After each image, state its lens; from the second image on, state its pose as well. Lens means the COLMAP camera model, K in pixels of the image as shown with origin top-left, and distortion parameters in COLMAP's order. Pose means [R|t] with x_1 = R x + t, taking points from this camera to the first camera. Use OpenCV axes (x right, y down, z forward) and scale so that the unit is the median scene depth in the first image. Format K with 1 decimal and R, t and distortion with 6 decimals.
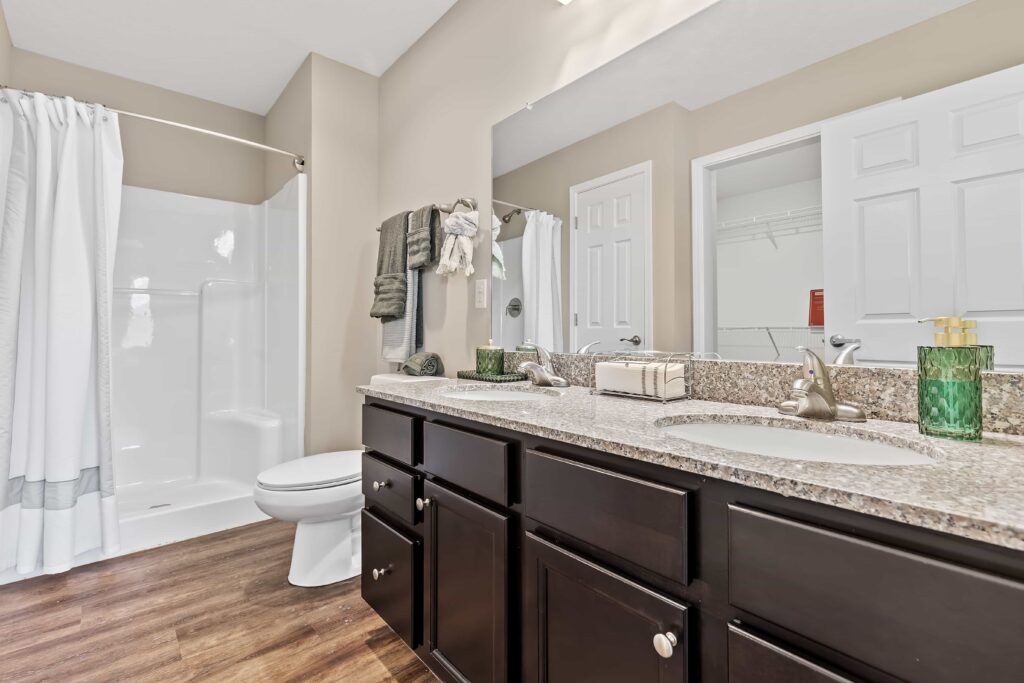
lens RADIAL K [[463.5, 0, 512.4], [0, 463.5, 336.8], [0, 0, 1]] dist [0.010150, -0.001718]
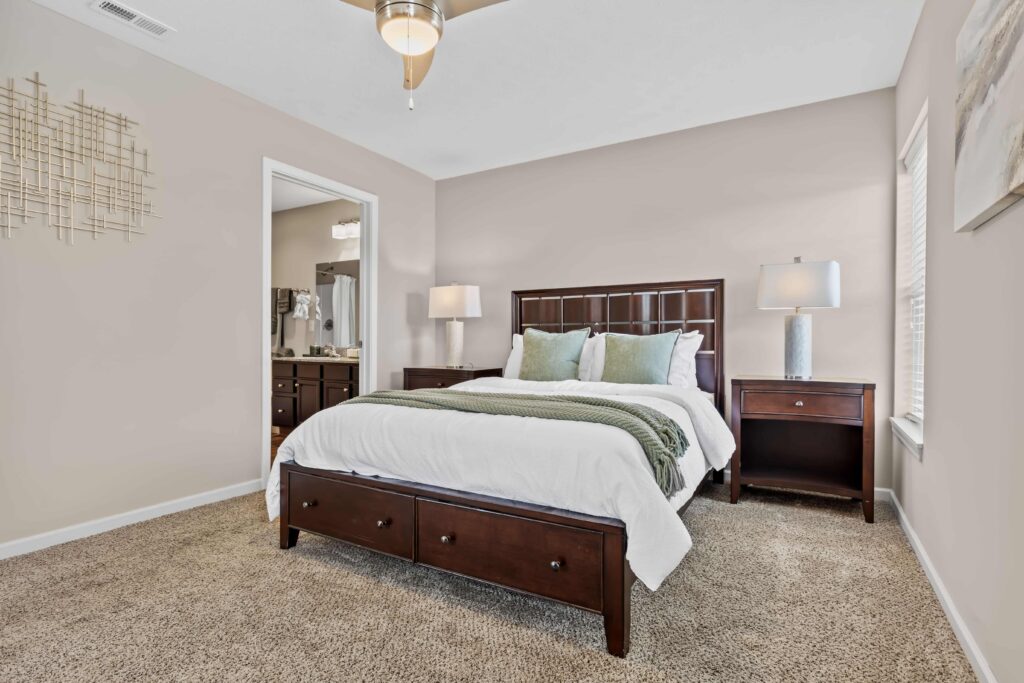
lens RADIAL K [[510.0, 0, 514.1], [0, 510.0, 342.3], [0, 0, 1]] dist [0.000480, 0.000016]
pose [[0.944651, 0.002690, 0.328067, 0.069951], [-0.003707, 0.999990, 0.002476, -0.009786], [-0.328057, -0.003555, 0.944651, -2.123686]]
